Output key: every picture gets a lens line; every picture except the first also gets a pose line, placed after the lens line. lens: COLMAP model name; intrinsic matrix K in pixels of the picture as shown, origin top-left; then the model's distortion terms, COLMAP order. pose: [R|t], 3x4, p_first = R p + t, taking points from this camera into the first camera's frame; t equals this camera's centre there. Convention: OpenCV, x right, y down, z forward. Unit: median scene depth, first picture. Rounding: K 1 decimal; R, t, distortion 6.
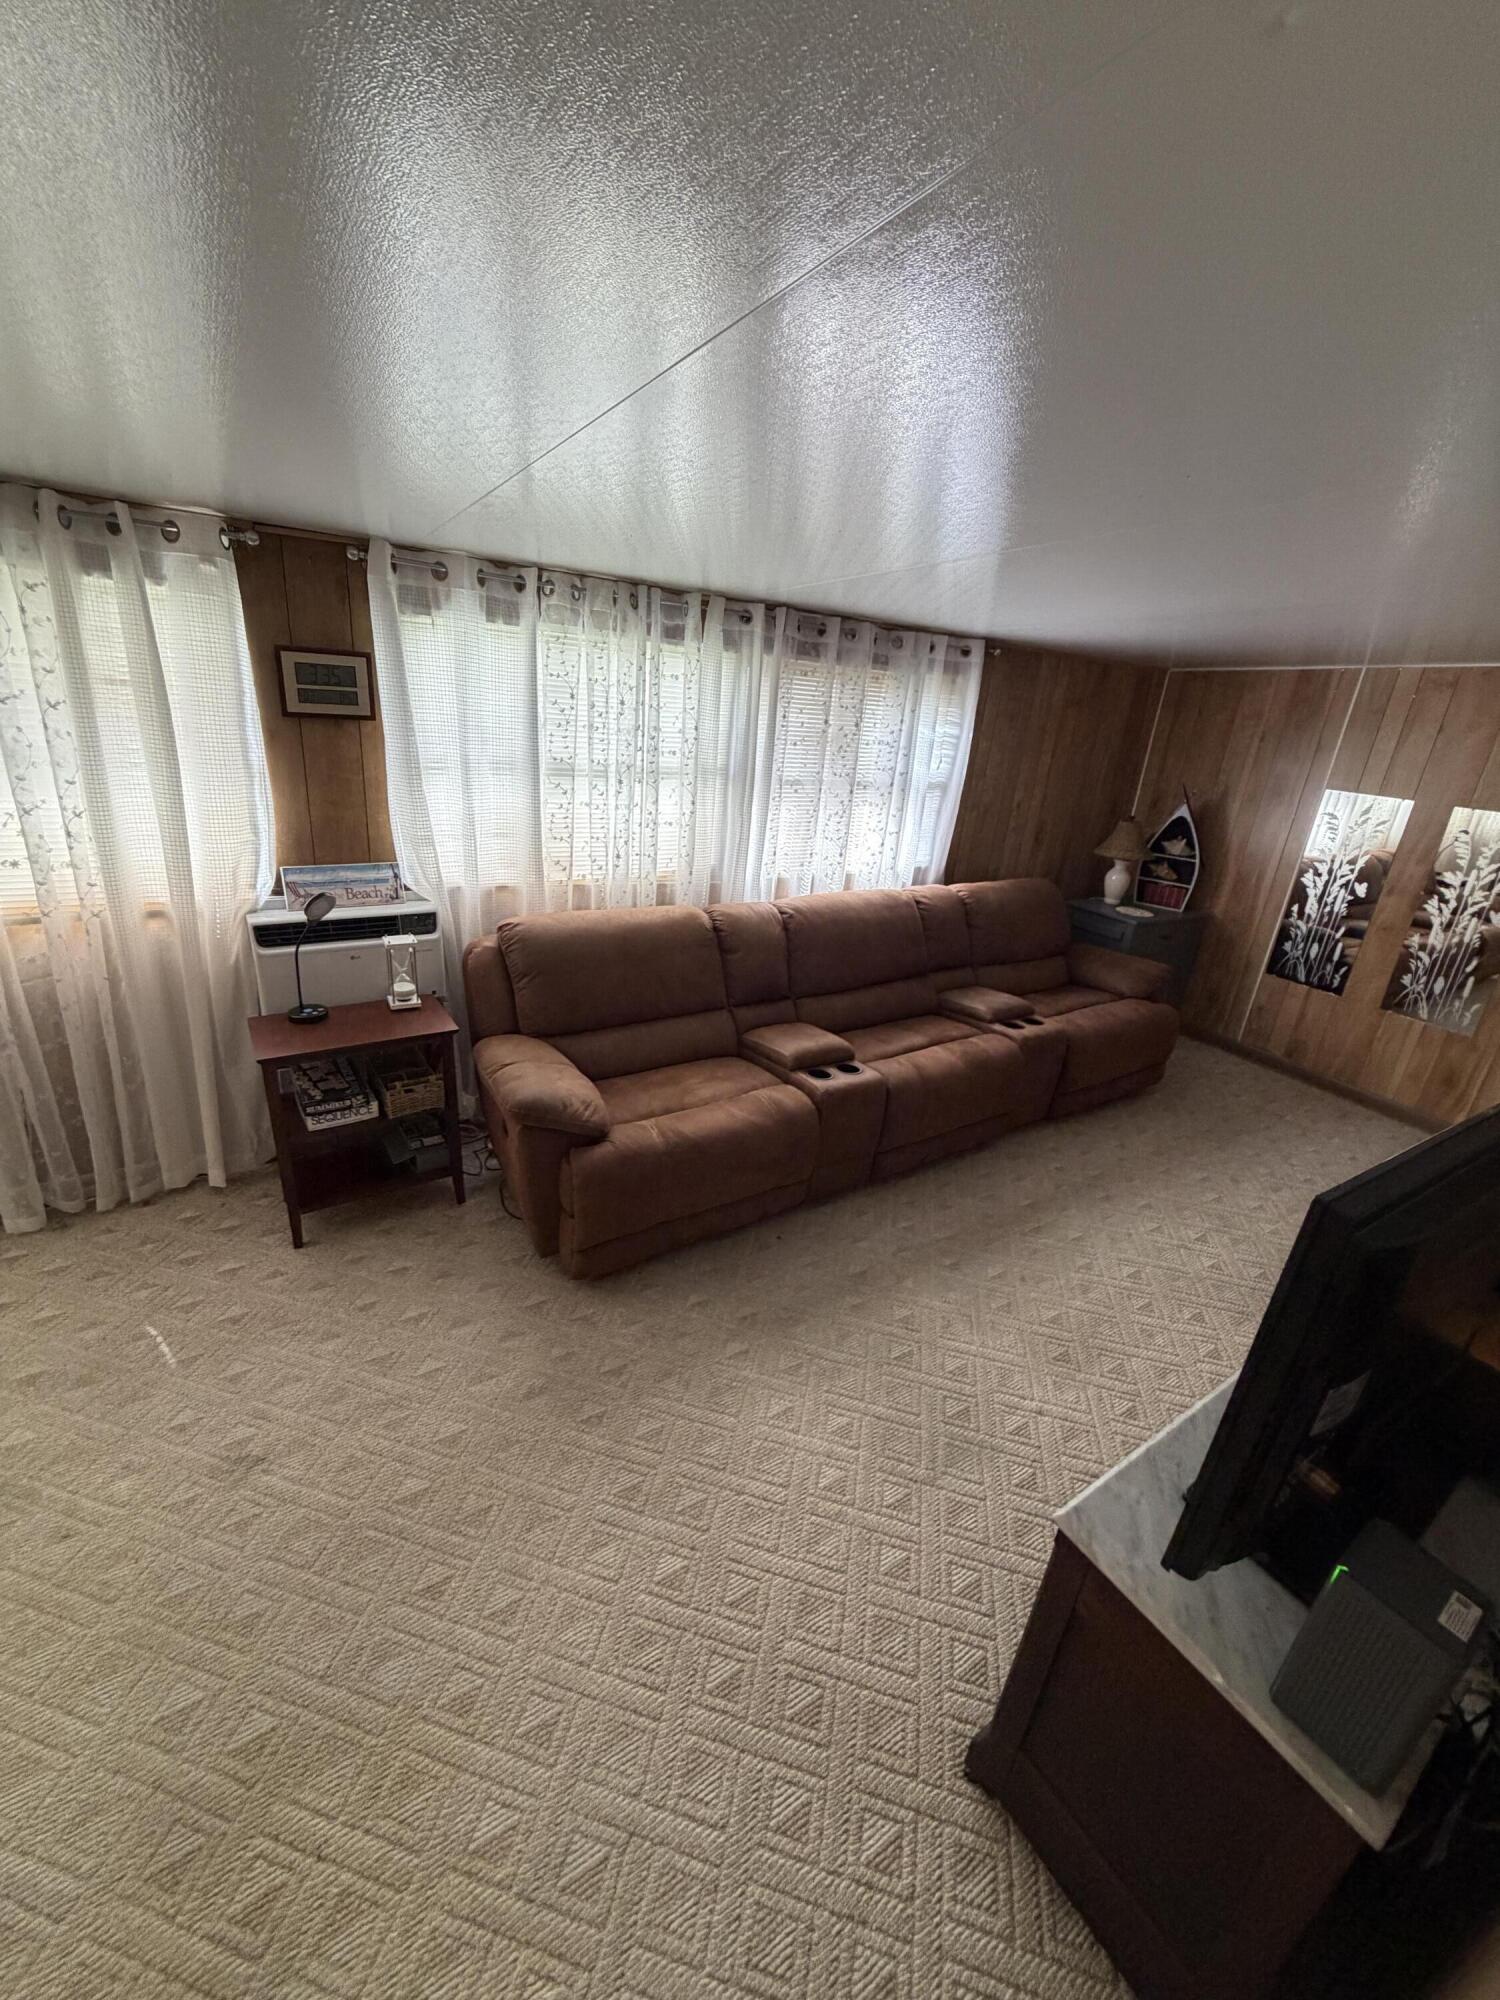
lens RADIAL K [[795.5, 0, 751.2], [0, 795.5, 992.8], [0, 0, 1]] dist [-0.002427, 0.000347]
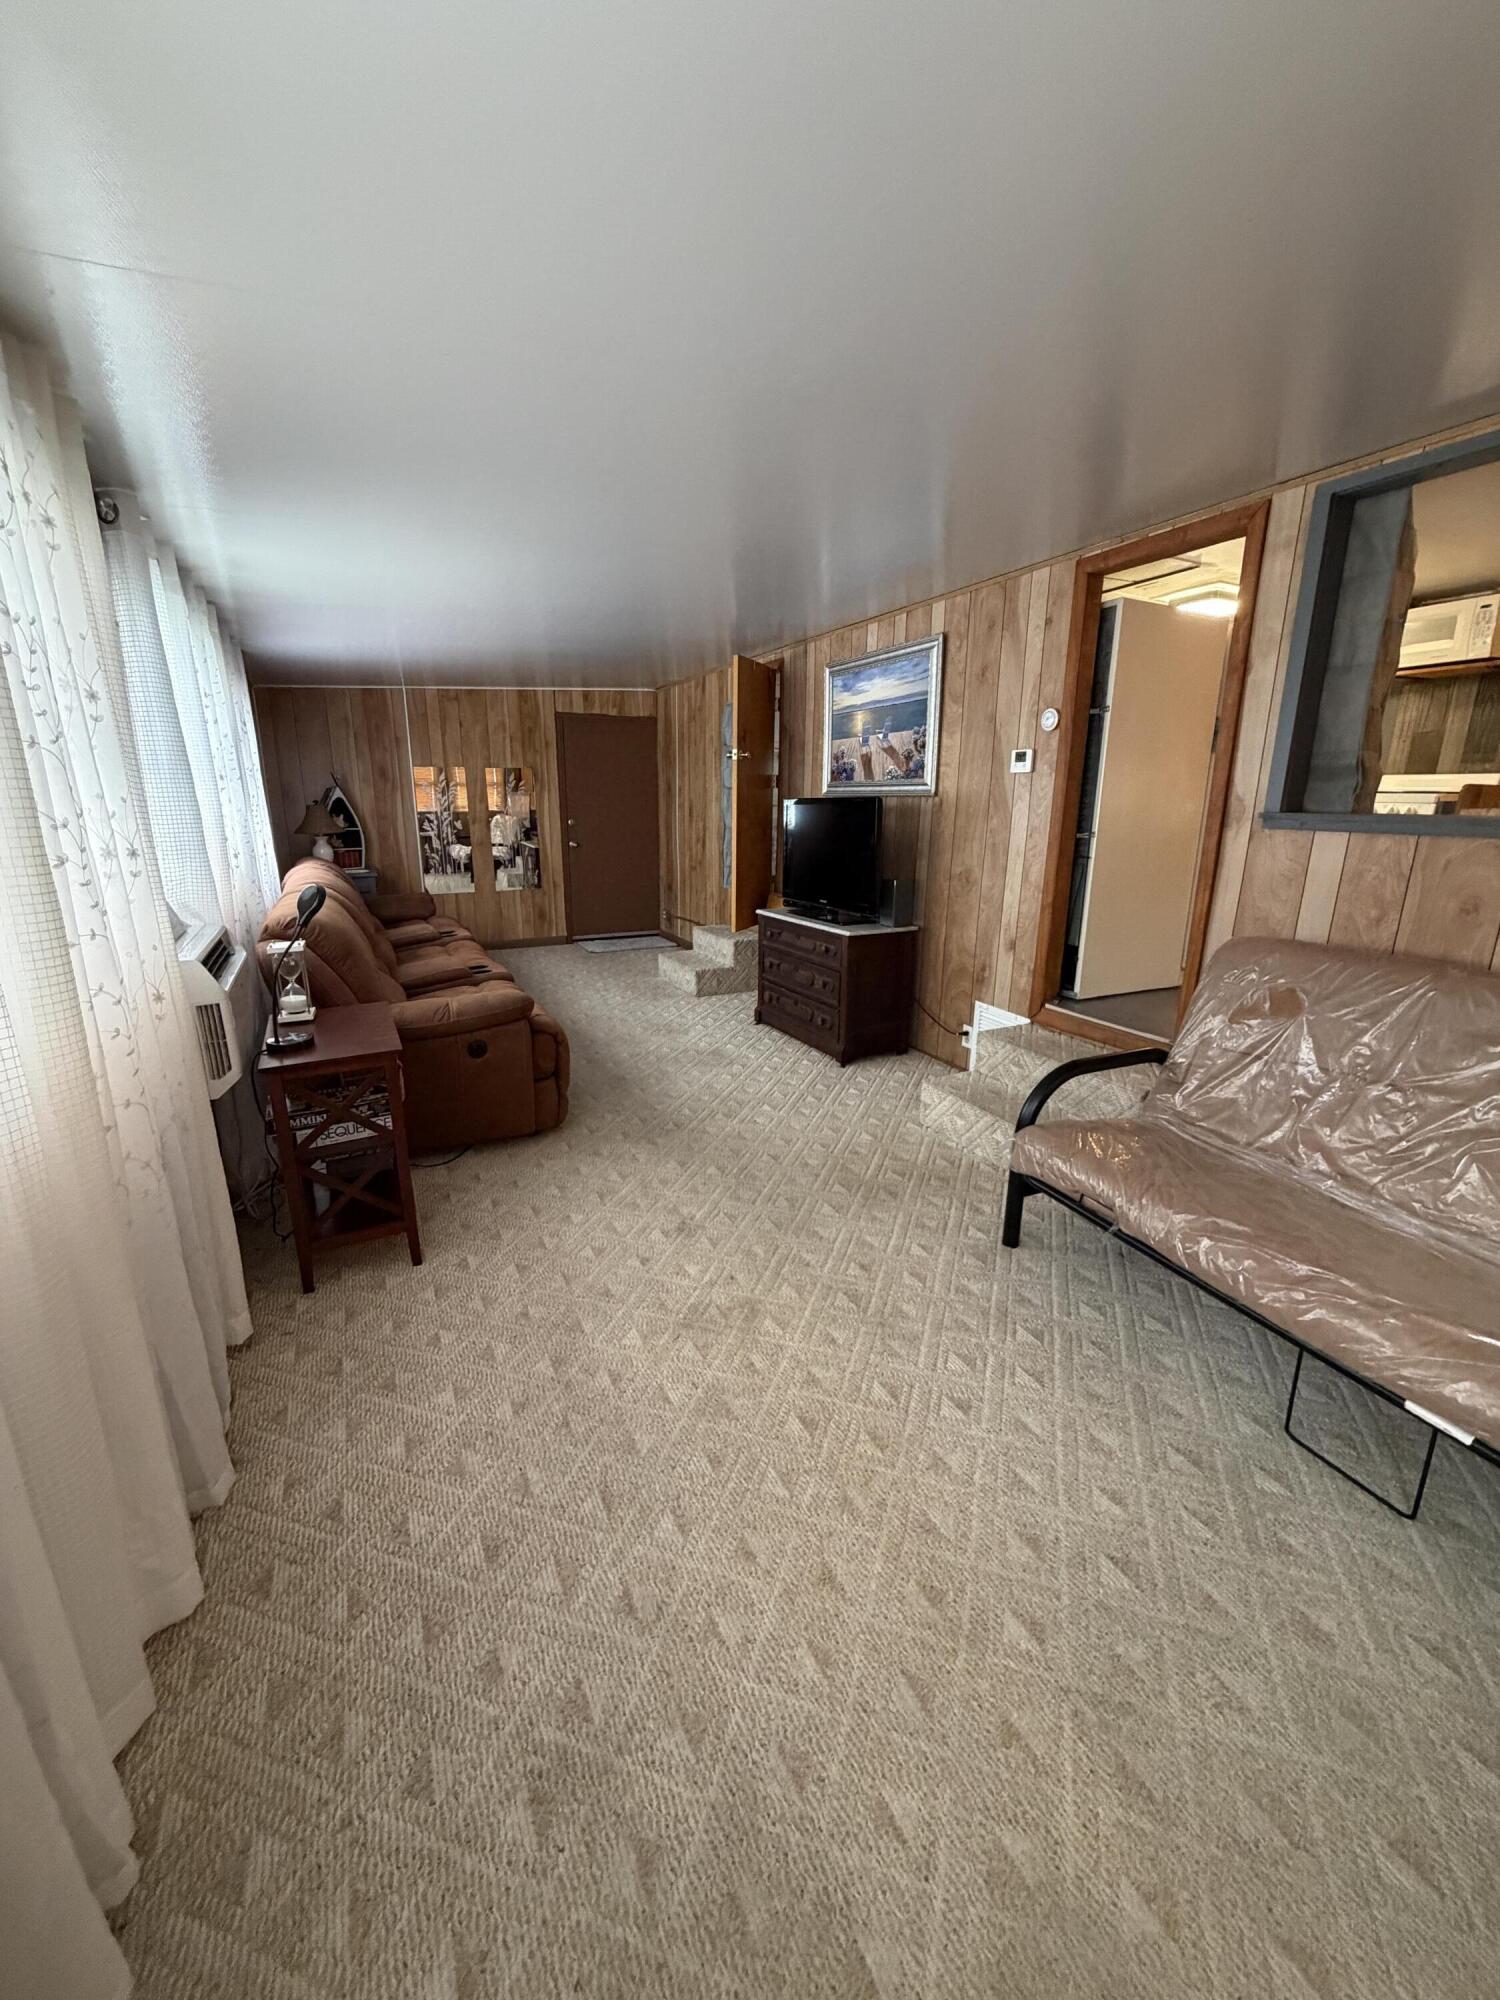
lens RADIAL K [[795.5, 0, 751.2], [0, 795.5, 992.8], [0, 0, 1]] dist [-0.002427, 0.000347]
pose [[0.110779, -0.330424, 0.937309, -1.470925], [0.365030, 0.890724, 0.270859, -0.085729], [-0.924381, 0.312140, 0.219288, 0.377646]]
